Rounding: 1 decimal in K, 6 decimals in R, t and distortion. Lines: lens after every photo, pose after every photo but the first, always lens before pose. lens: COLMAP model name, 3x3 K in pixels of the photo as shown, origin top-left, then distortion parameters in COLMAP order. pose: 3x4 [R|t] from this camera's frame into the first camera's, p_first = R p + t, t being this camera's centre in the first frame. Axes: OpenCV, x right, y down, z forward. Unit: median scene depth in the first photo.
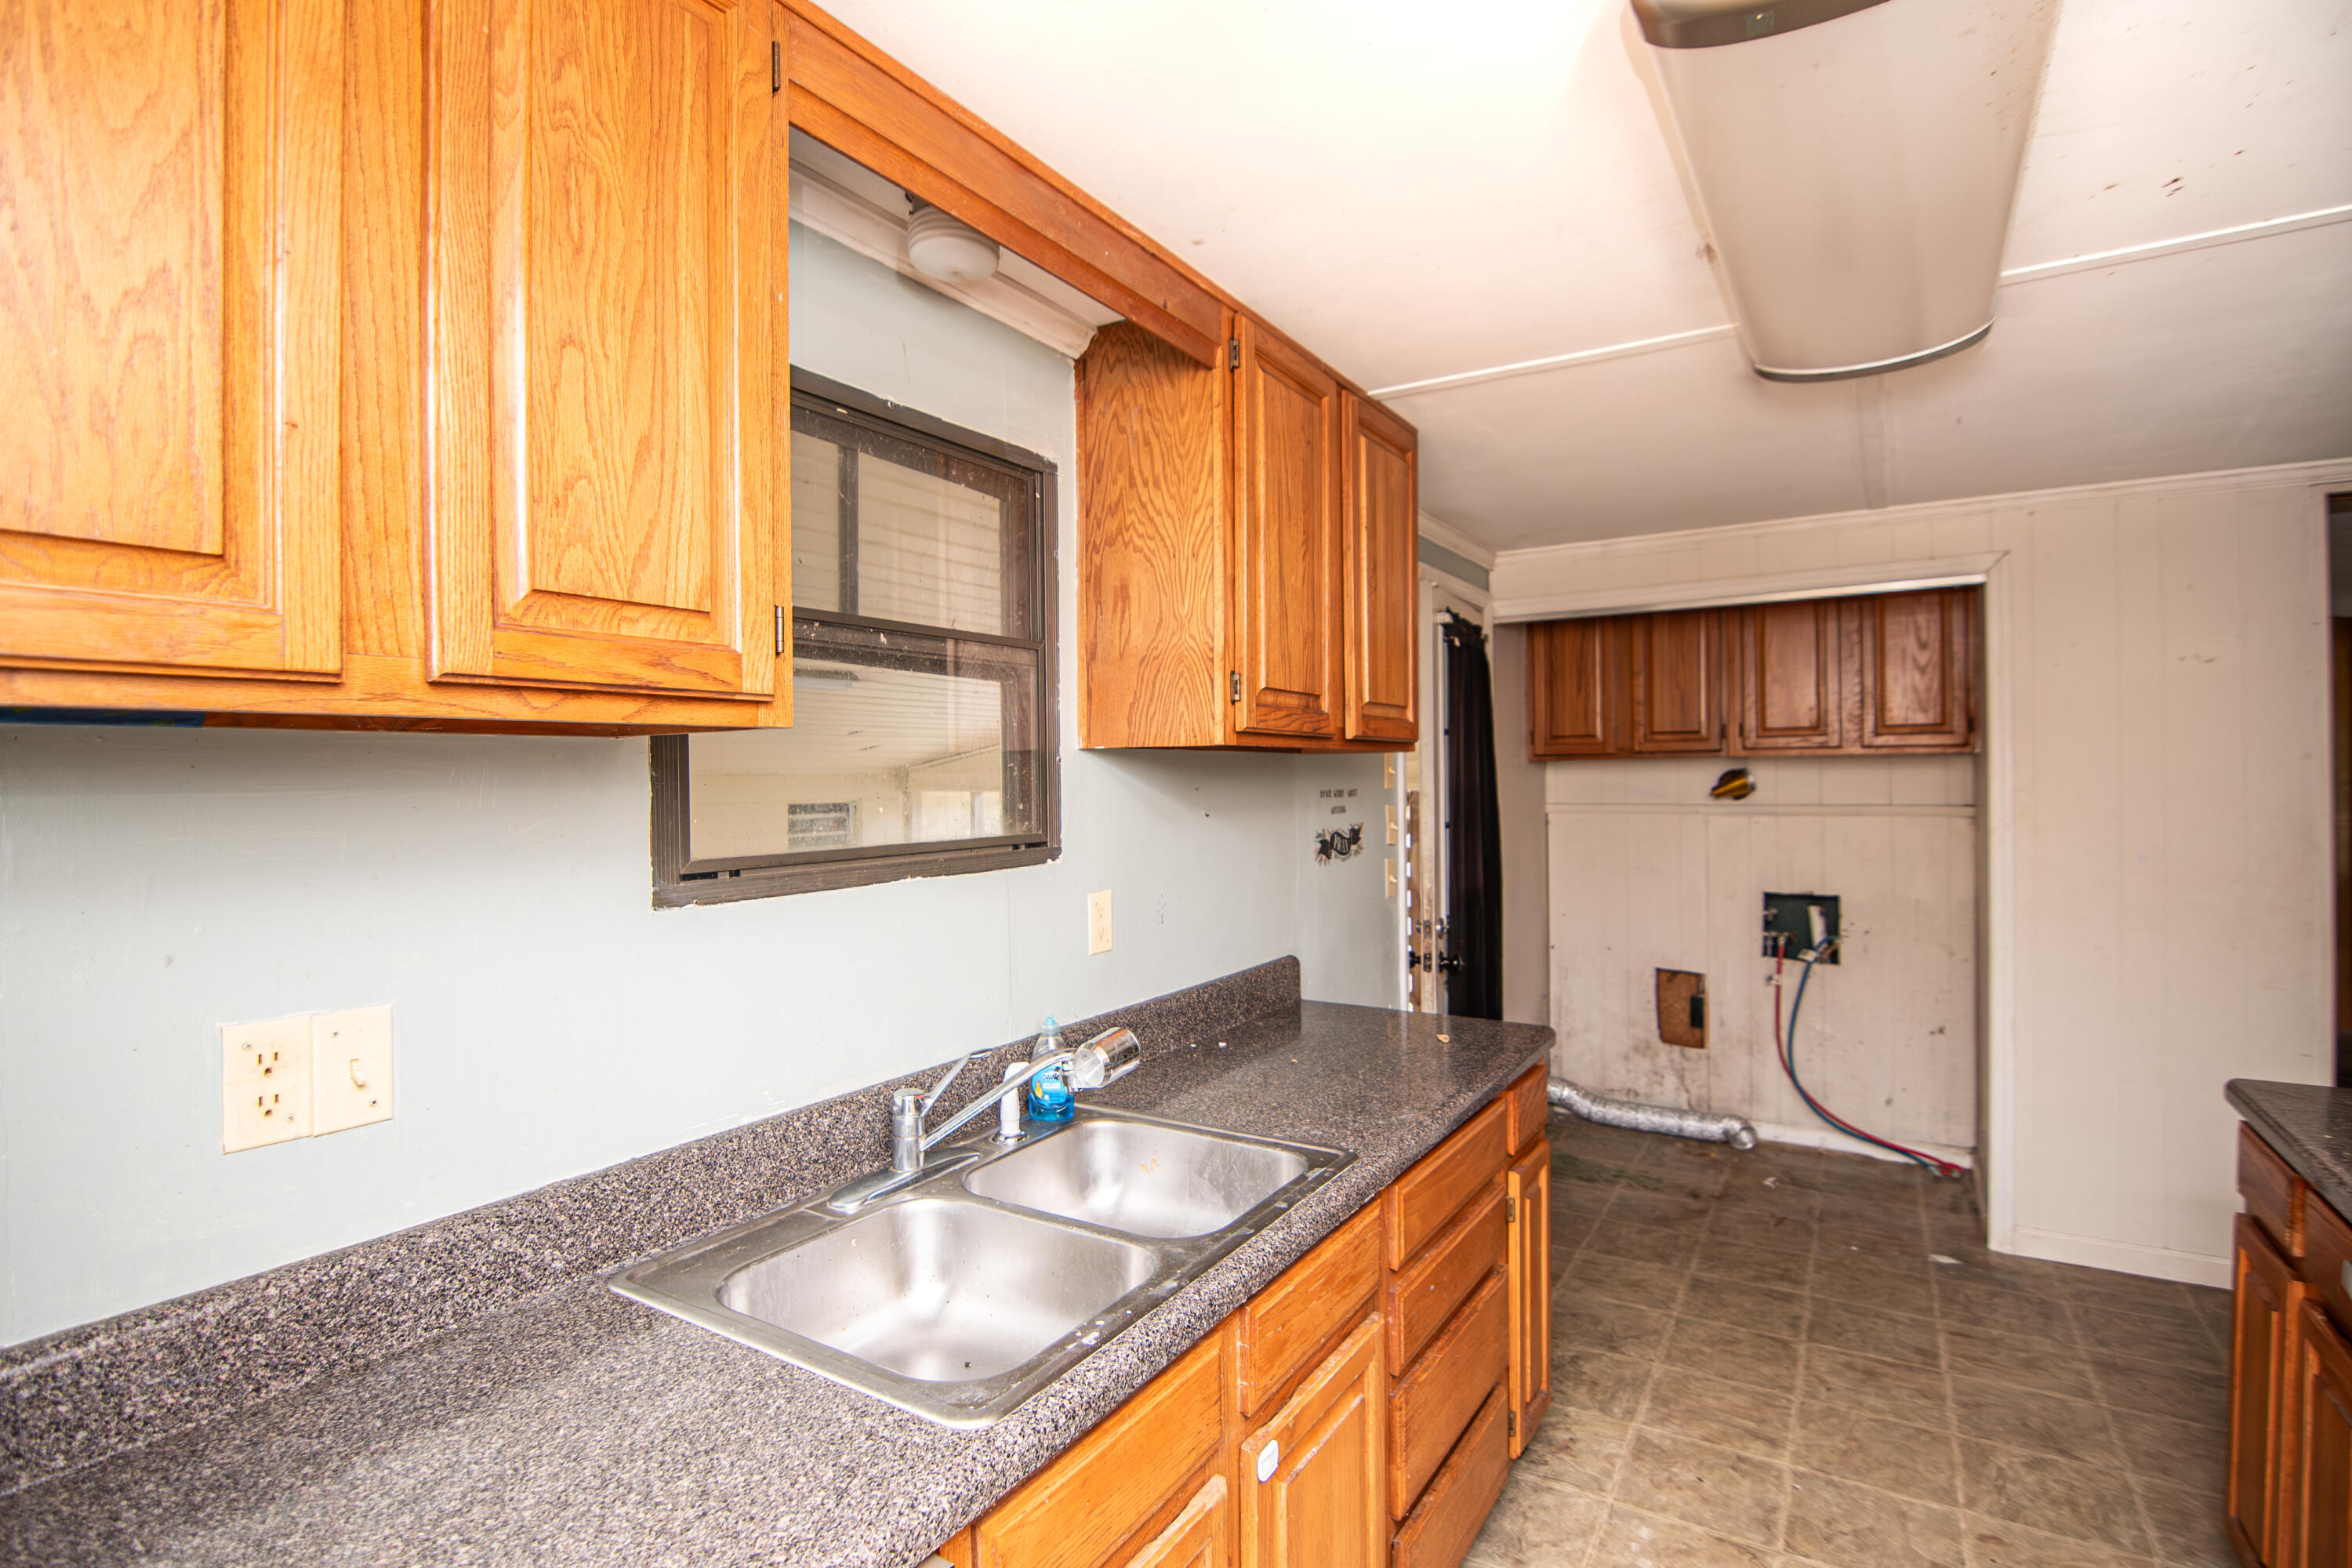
lens RADIAL K [[1152.9, 0, 1148.3], [0, 1152.9, 800.0], [0, 0, 1]] dist [0.022059, -0.008545]
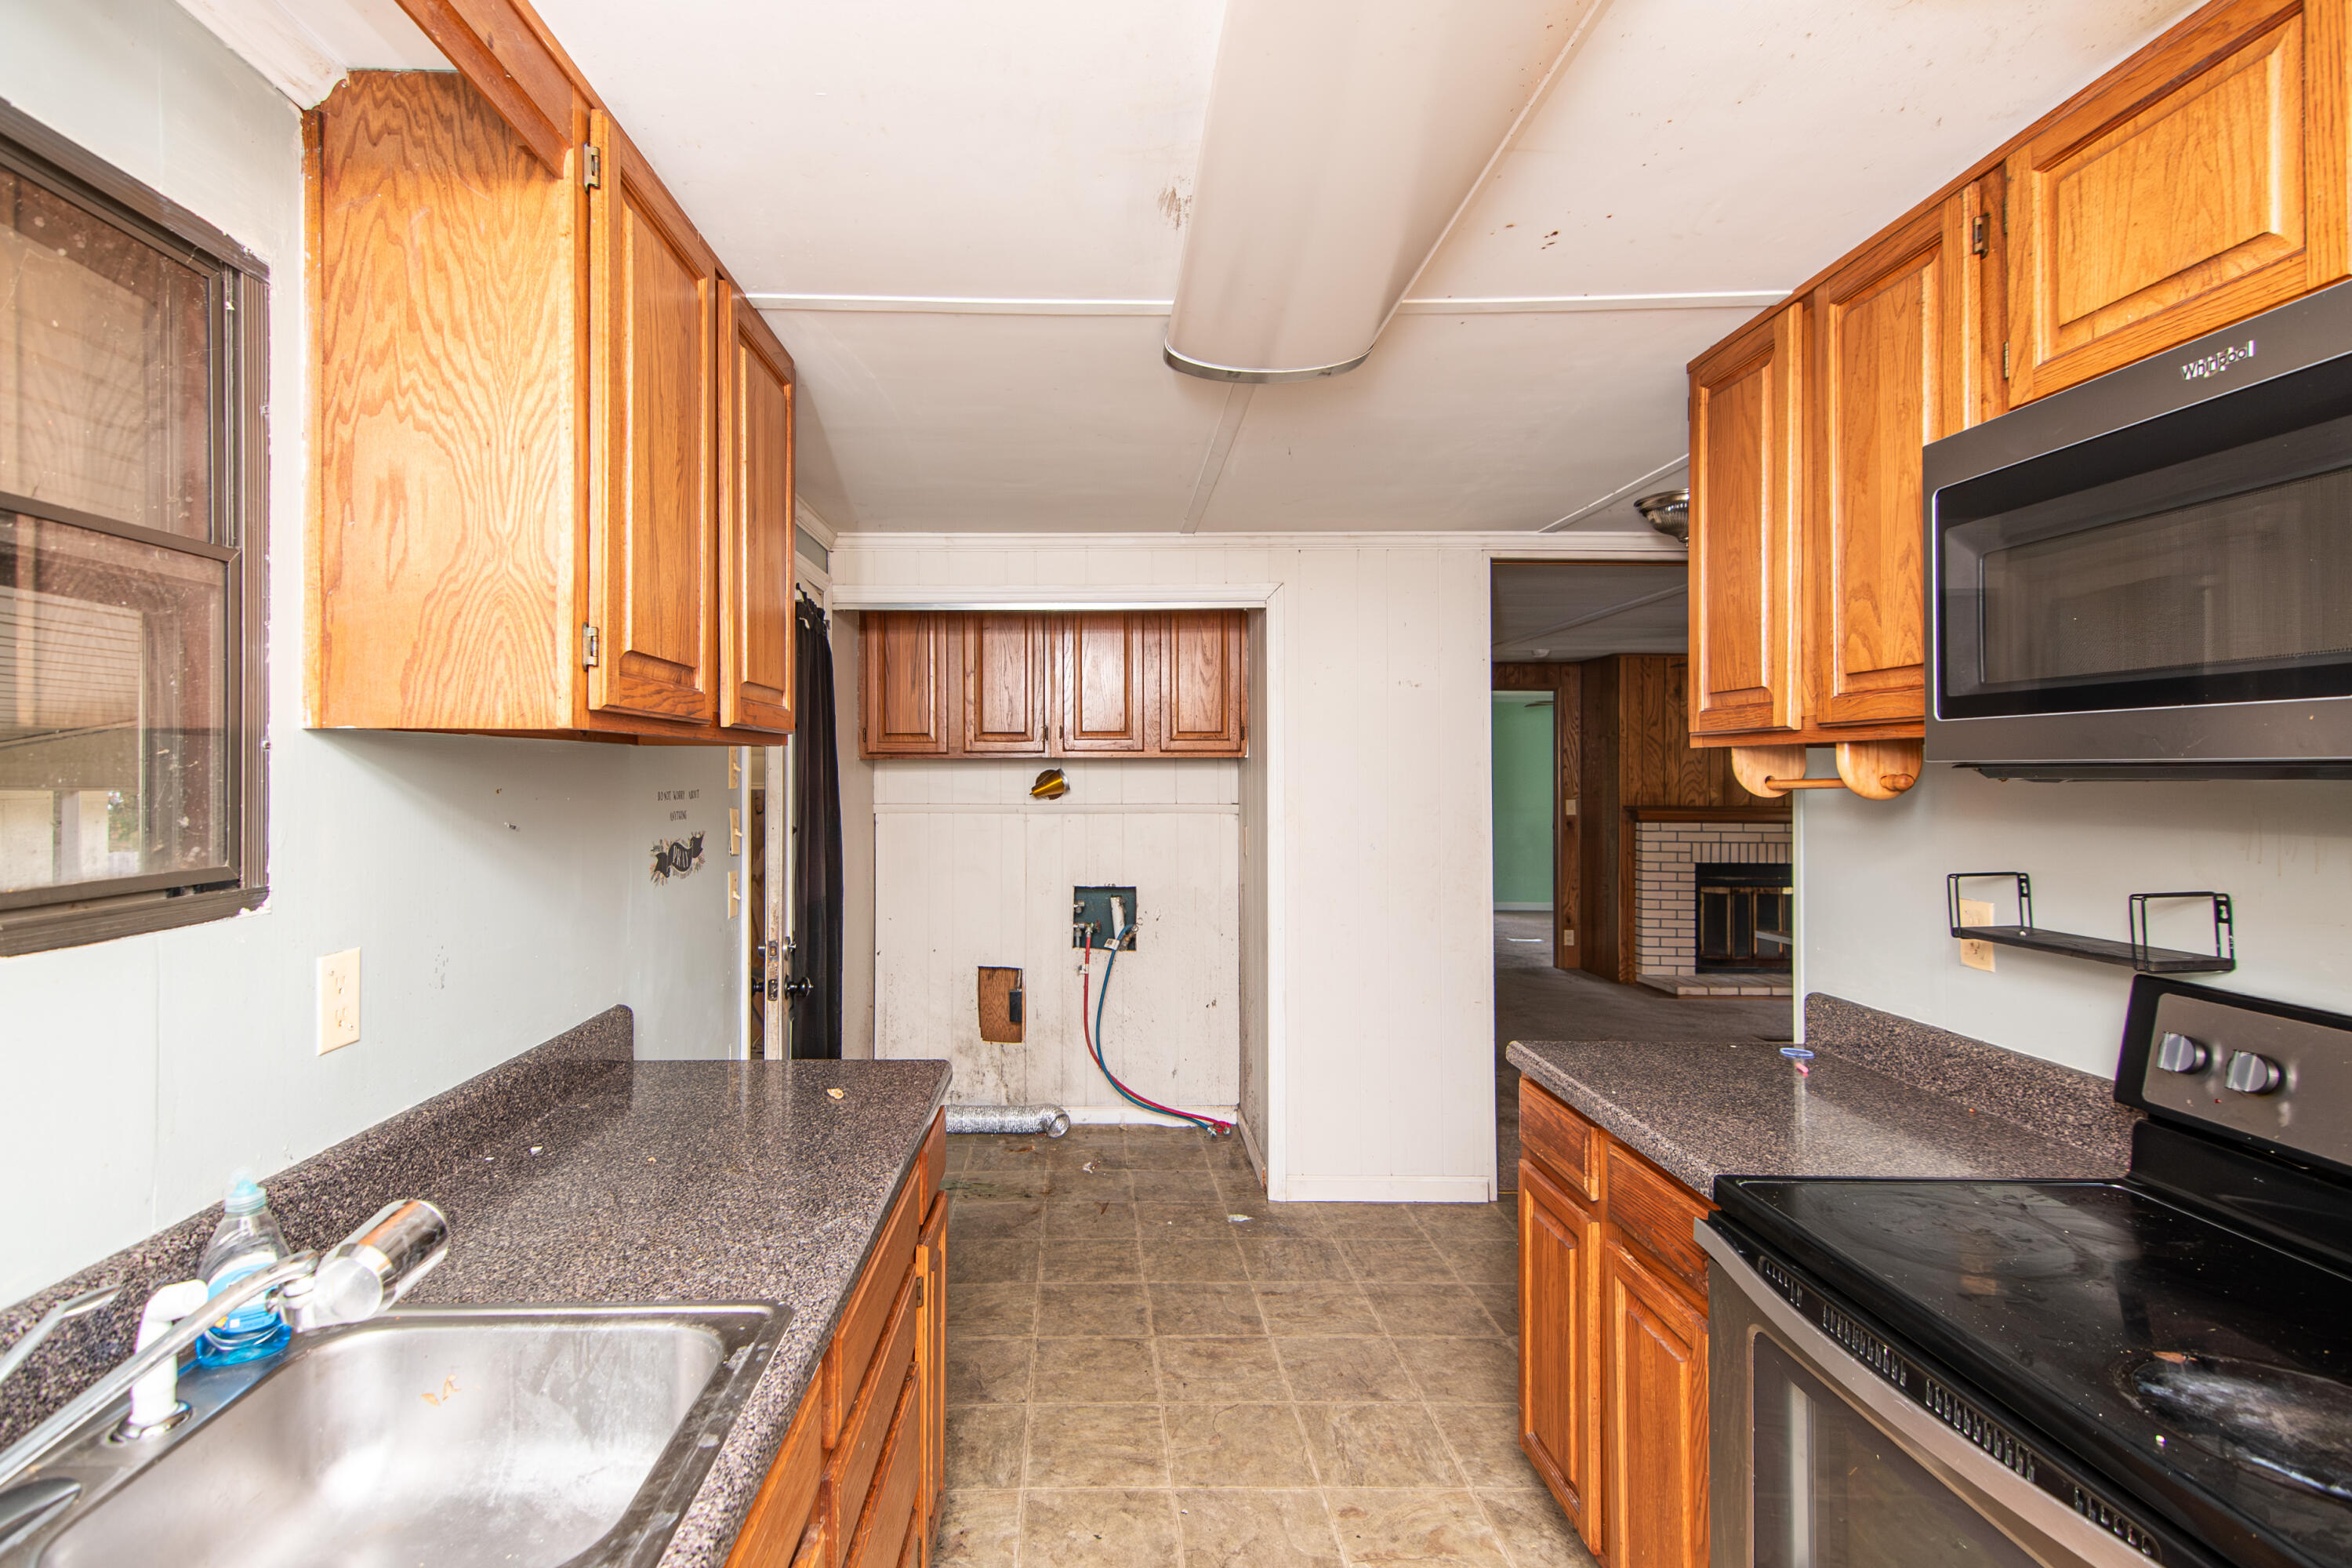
lens RADIAL K [[1152.9, 0, 1097.2], [0, 1152.9, 763.9], [0, 0, 1]] dist [0.022059, -0.008545]
pose [[0.843582, 0.012996, 0.536843, -0.026133], [0.002224, 0.999614, -0.027694, -0.004900], [-0.536996, 0.024556, 0.843227, 0.171932]]
